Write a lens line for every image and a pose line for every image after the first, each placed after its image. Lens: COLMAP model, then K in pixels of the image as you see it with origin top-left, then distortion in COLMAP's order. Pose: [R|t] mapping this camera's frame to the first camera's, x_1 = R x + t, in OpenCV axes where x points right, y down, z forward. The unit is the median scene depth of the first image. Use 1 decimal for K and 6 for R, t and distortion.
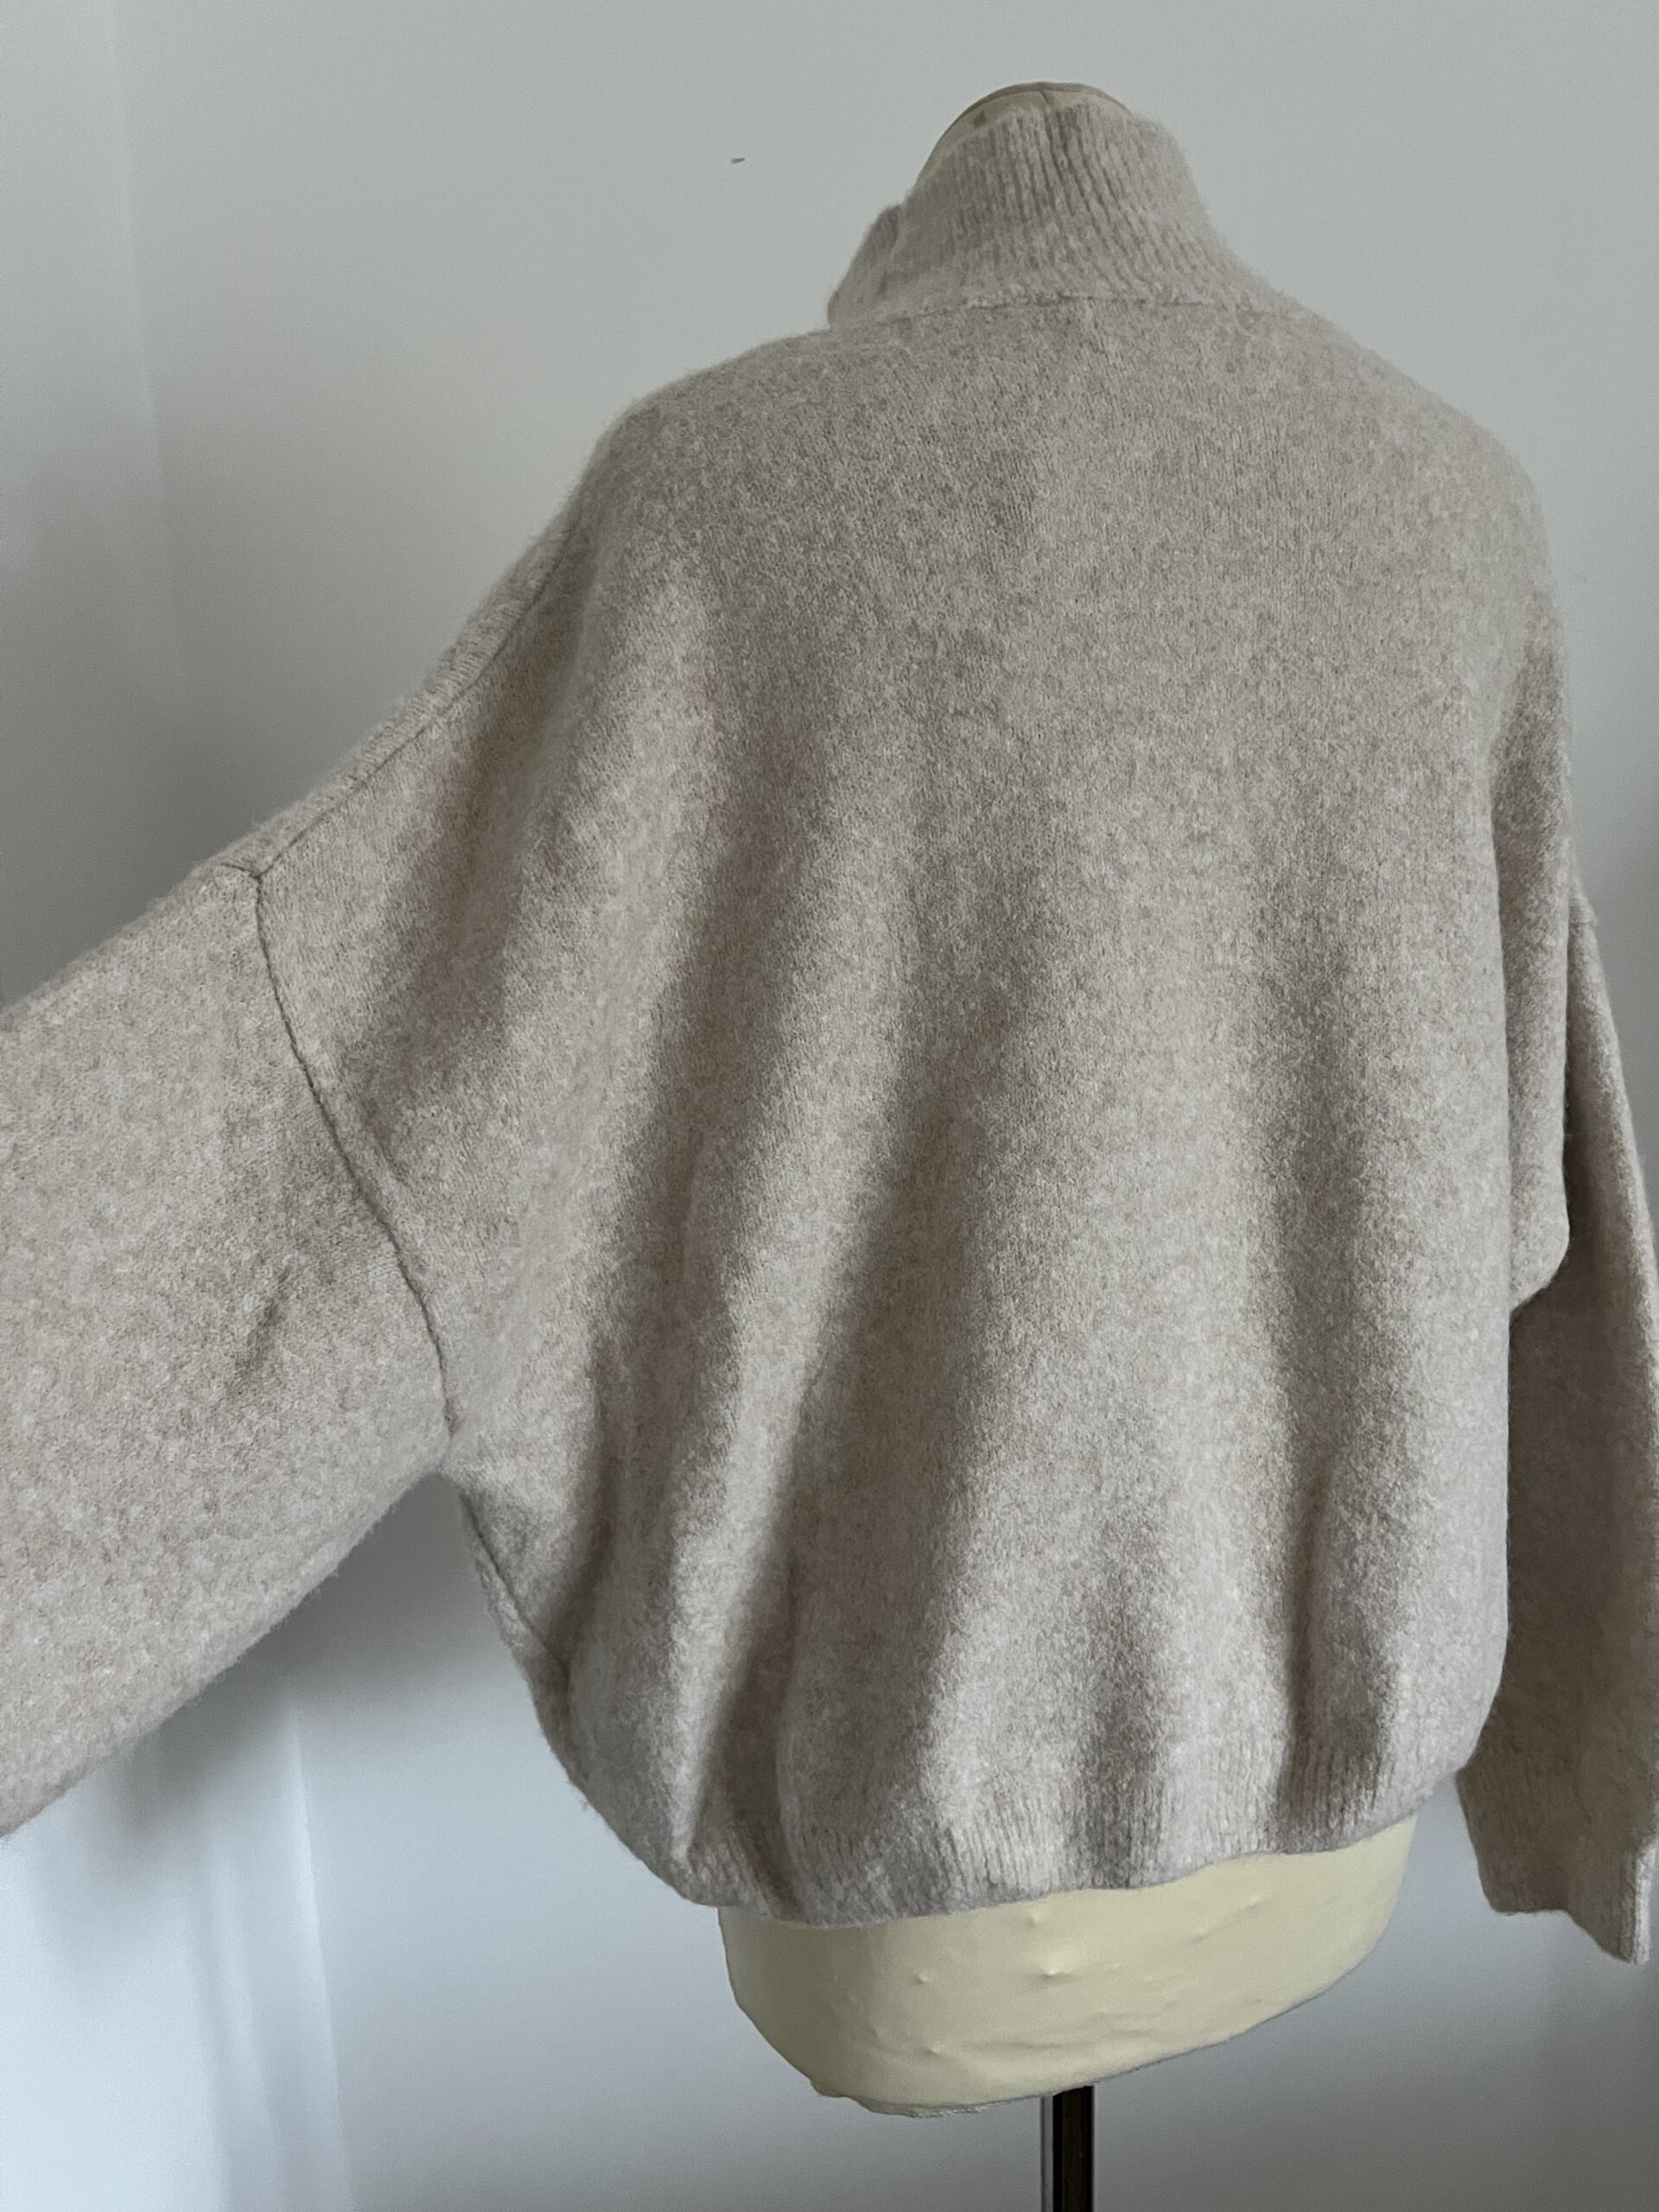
lens RADIAL K [[1712.2, 0, 829.5], [0, 1712.2, 1106.0], [0, 0, 1]] dist [0.057984, -0.113211]
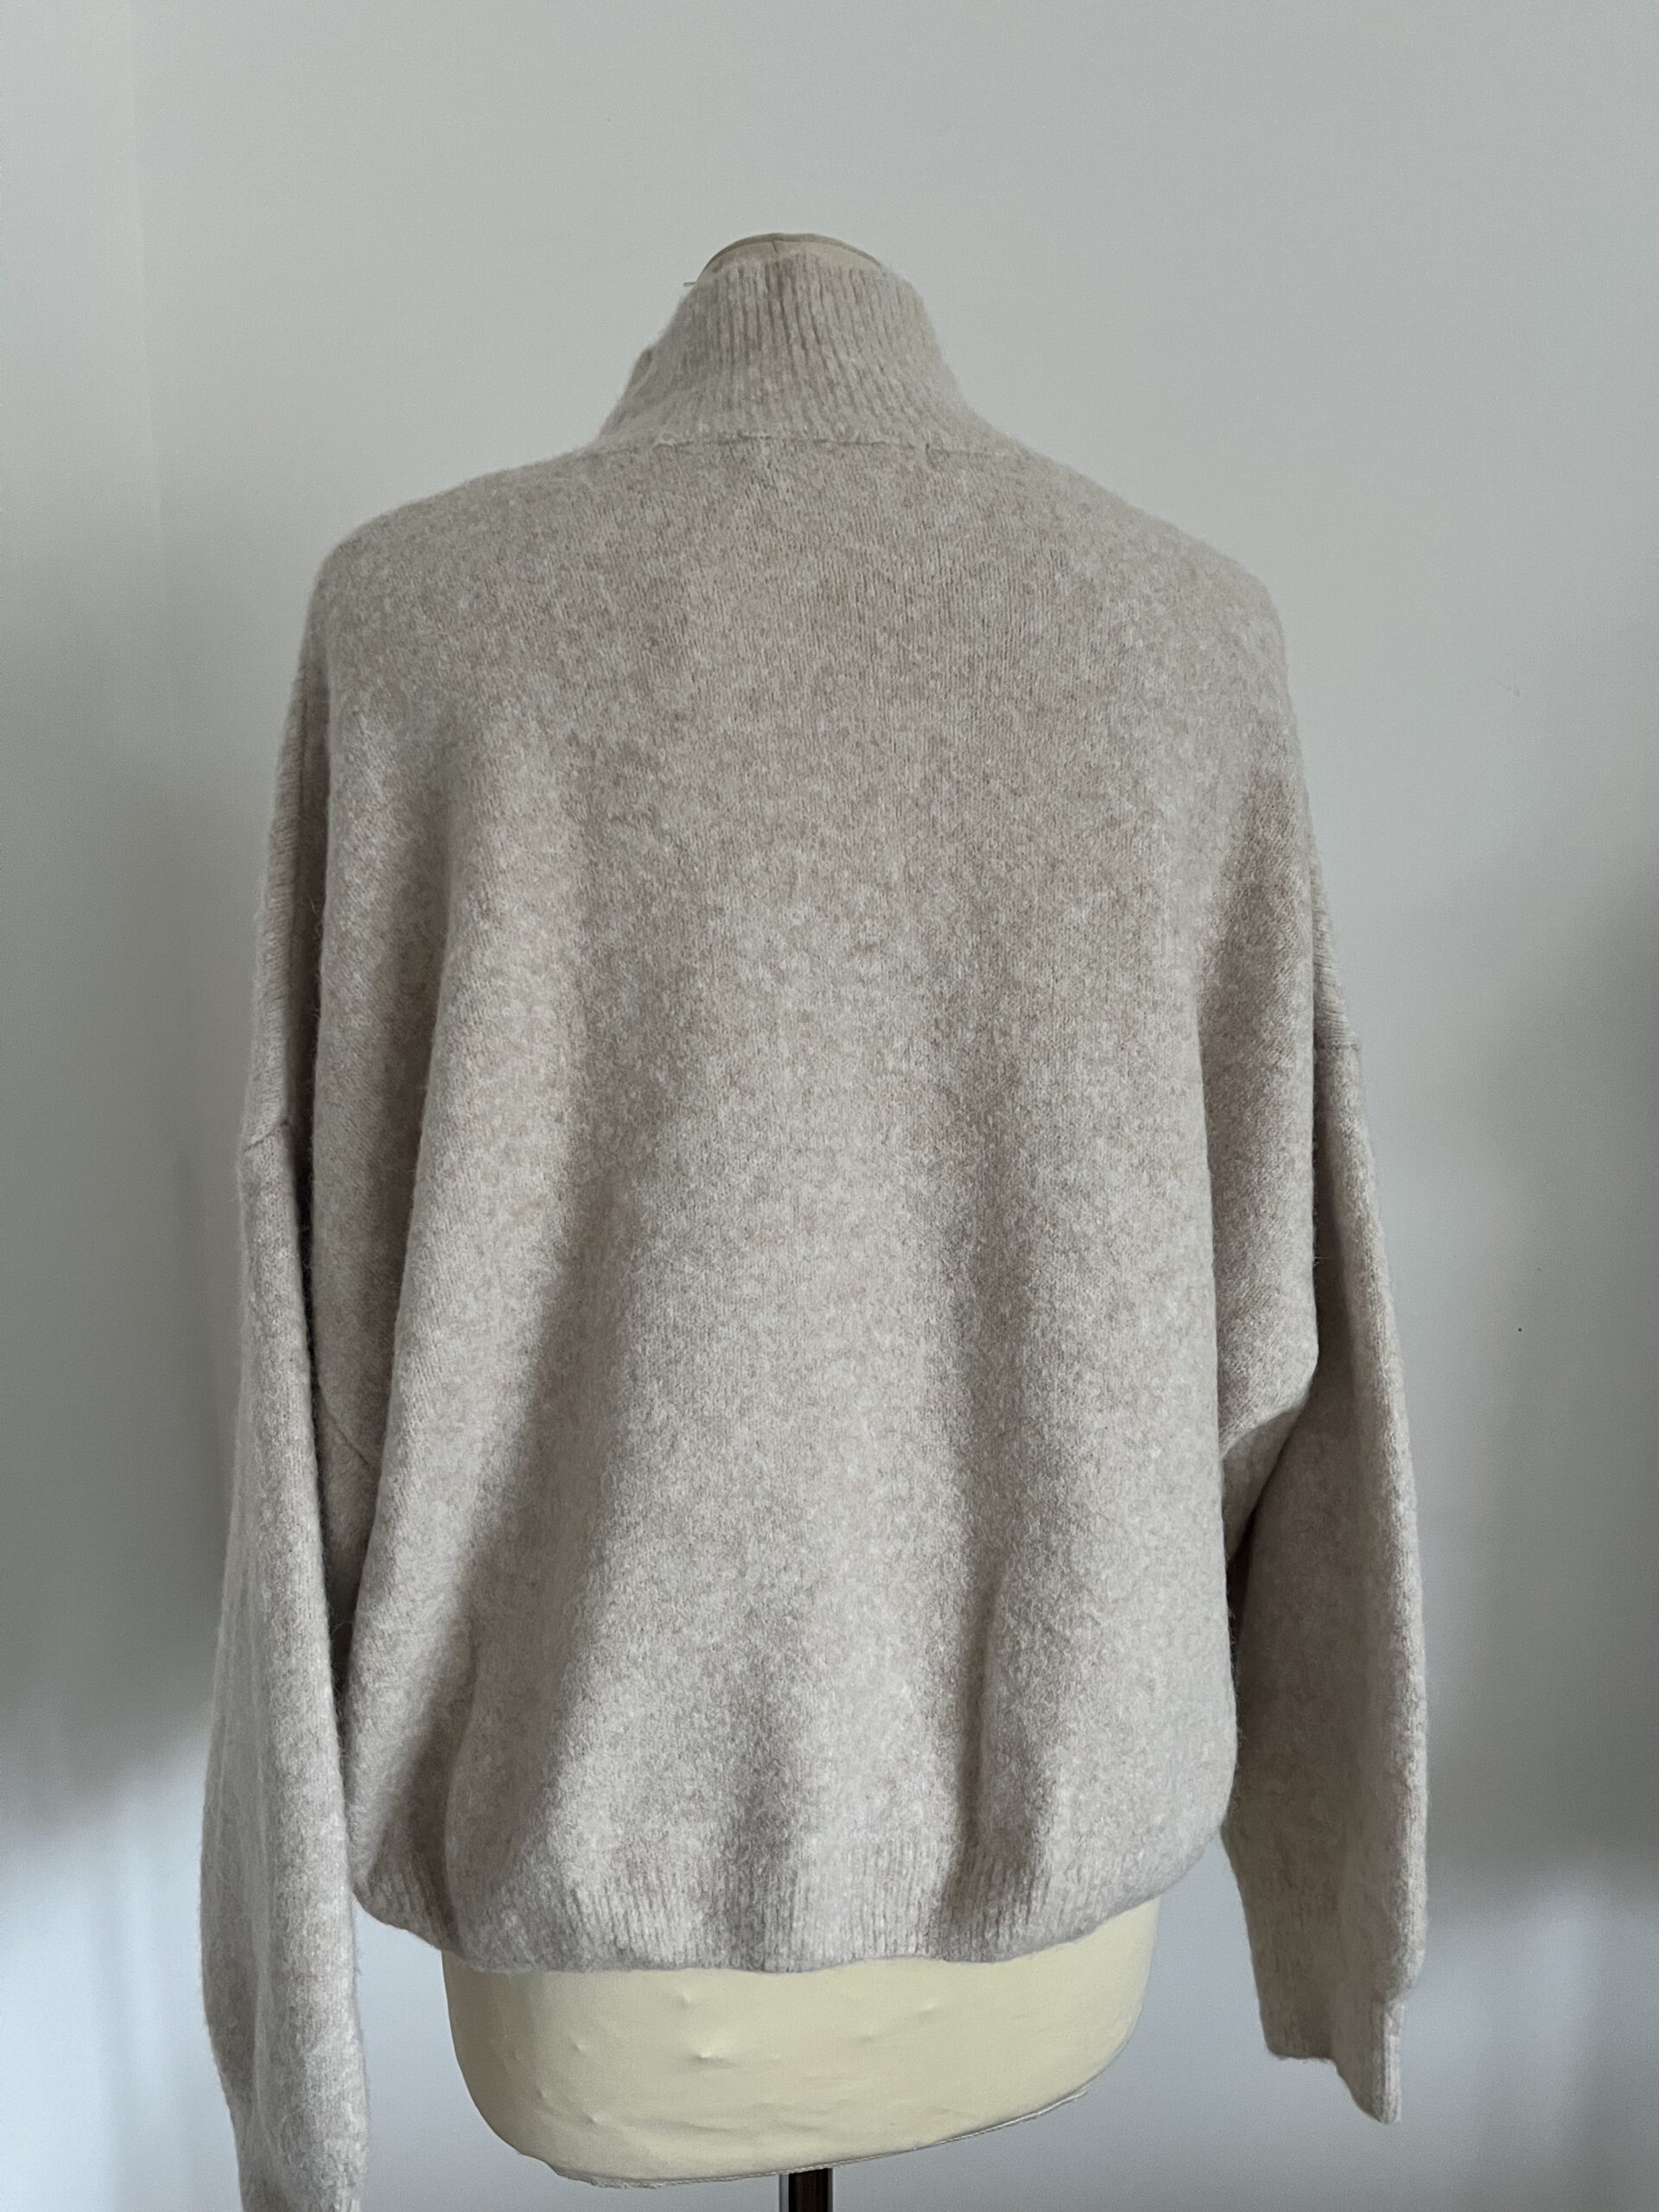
lens RADIAL K [[1709.3, 0, 829.6], [0, 1709.3, 1082.9], [0, 0, 1]] dist [0.011656, -0.012068]
pose [[0.990741, 0.057904, -0.122796, 0.312209], [-0.063763, 0.996980, -0.044323, -0.026001], [0.119858, 0.051742, 0.991442, -0.017567]]
